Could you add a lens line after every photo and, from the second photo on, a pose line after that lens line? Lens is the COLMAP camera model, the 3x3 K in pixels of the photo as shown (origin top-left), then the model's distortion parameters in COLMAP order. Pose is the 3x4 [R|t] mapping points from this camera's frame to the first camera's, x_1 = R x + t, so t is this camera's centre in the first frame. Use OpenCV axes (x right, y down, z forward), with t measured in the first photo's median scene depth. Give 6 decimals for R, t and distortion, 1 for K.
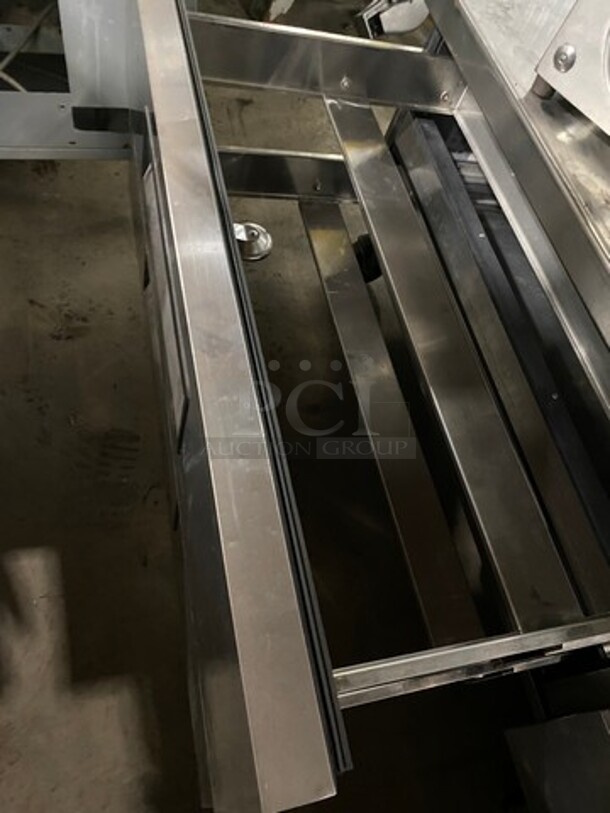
lens RADIAL K [[613.2, 0, 305.0], [0, 613.2, 406.5], [0, 0, 1]] dist [0.000852, -0.001743]
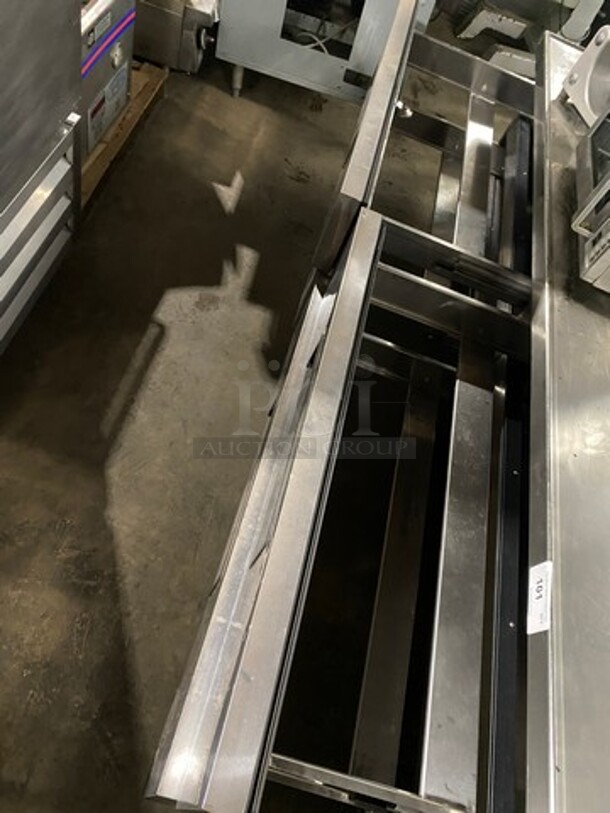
lens RADIAL K [[613.2, 0, 305.0], [0, 613.2, 406.5], [0, 0, 1]] dist [0.000852, -0.001743]
pose [[0.909670, 0.353148, -0.218604, 0.312839], [-0.377909, 0.922122, -0.082922, 0.730011], [0.172296, 0.158044, 0.972284, -0.766382]]
